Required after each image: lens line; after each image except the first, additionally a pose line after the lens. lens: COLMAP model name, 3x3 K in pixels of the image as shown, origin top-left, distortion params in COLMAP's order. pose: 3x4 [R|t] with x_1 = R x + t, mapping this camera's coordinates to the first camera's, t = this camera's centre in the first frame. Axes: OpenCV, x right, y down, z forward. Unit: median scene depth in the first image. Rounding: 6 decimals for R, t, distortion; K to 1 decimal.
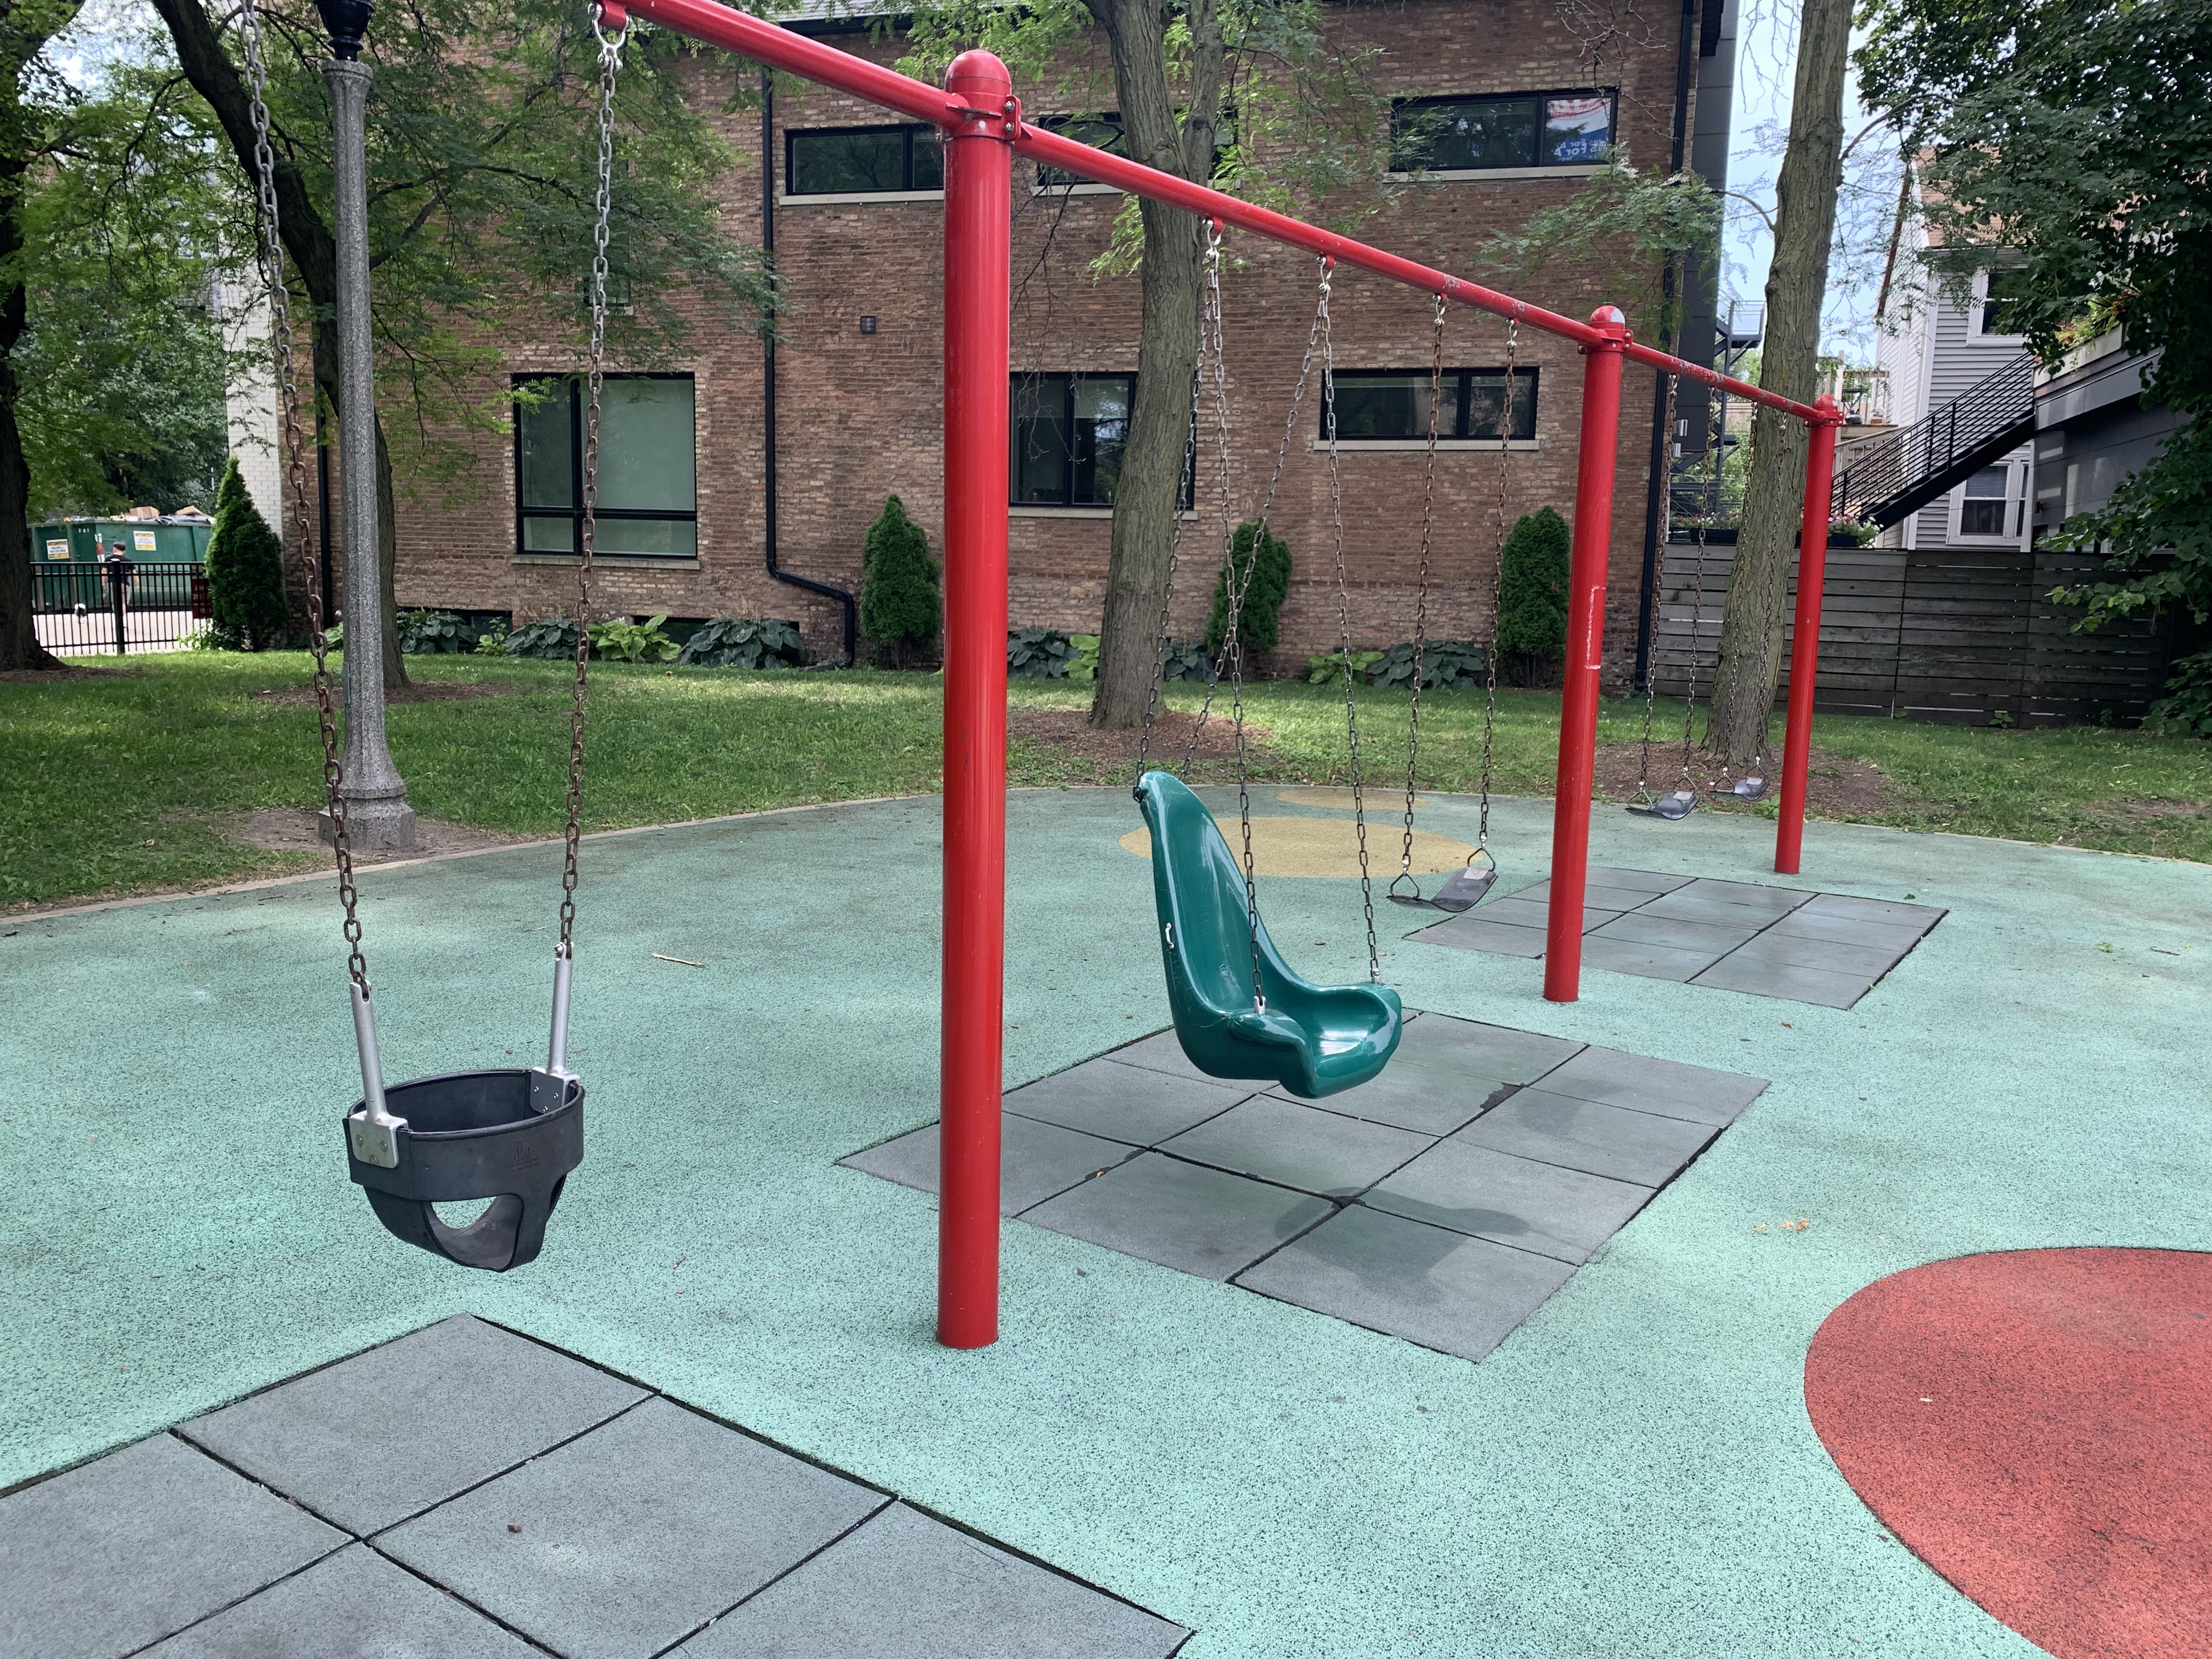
lens RADIAL K [[1661.0, 0, 1112.9], [0, 1661.0, 794.6], [0, 0, 1]] dist [0.021954, -0.000554]
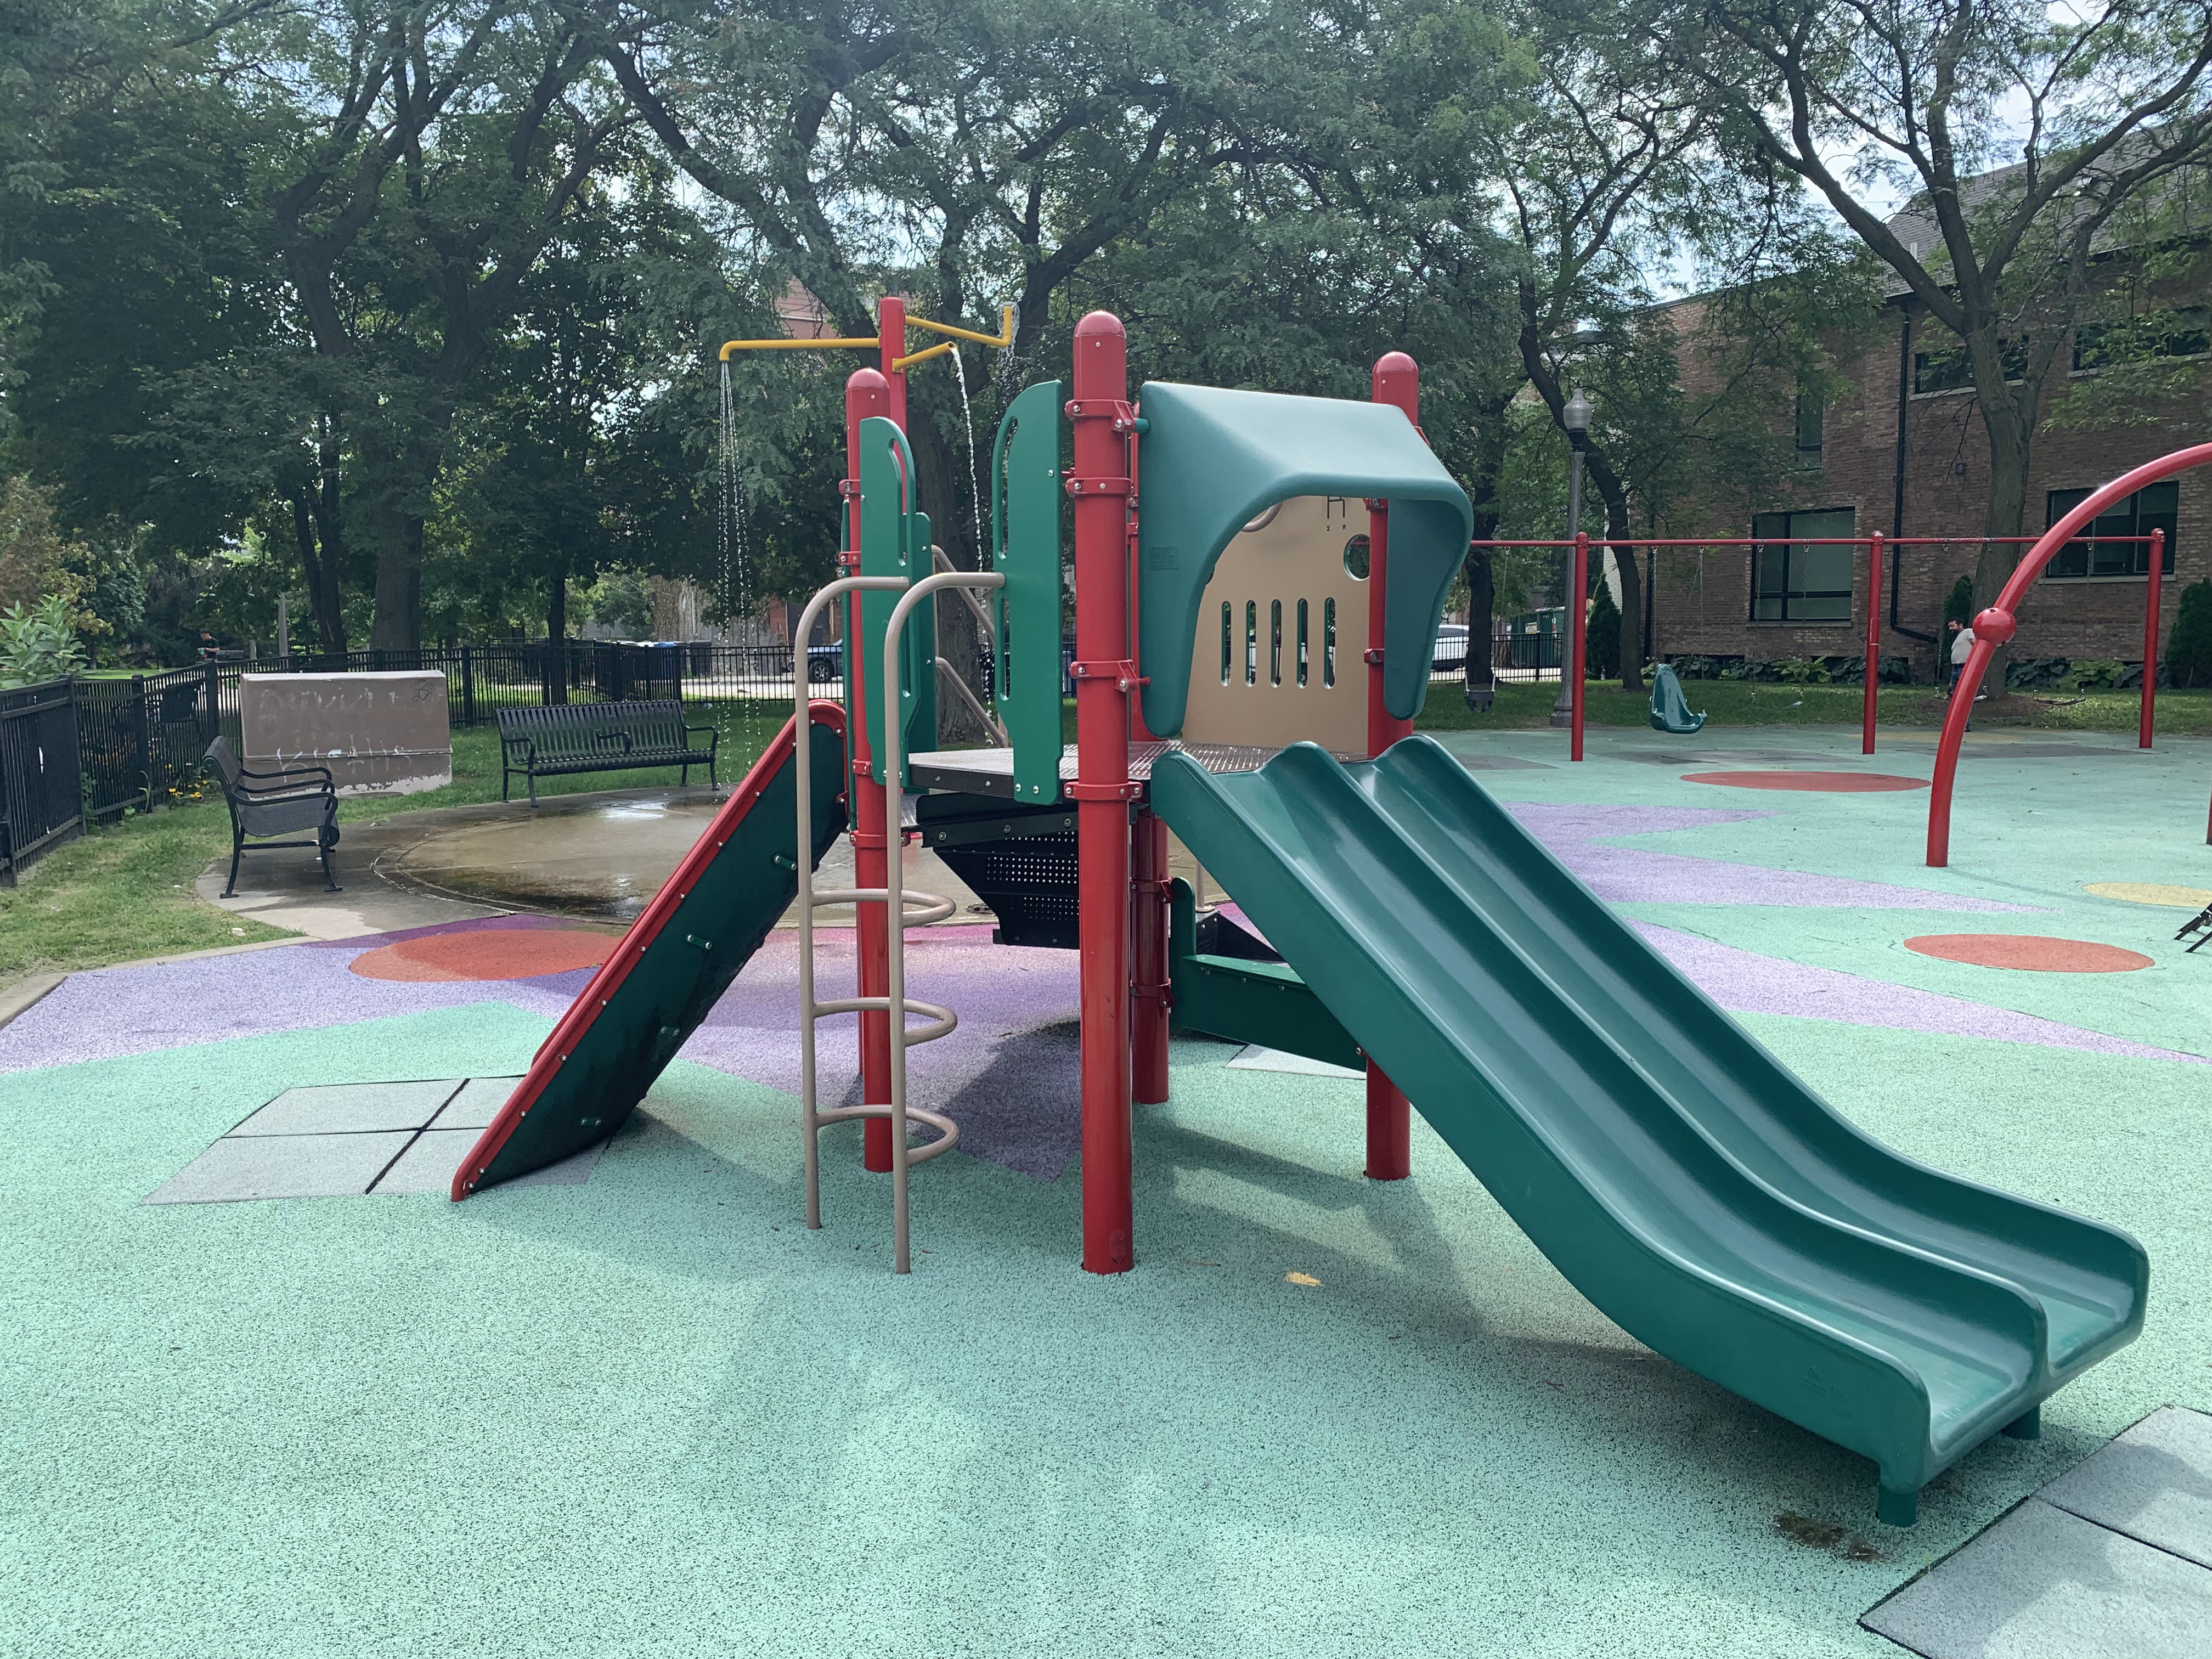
lens RADIAL K [[1671.0, 0, 1124.3], [0, 1671.0, 859.0], [0, 0, 1]] dist [0.007344, -0.005610]
pose [[0.690598, 0.070236, -0.719821, 0.453073], [-0.074625, 0.996881, 0.025676, 0.101365], [0.719379, 0.035985, 0.693685, -0.632407]]
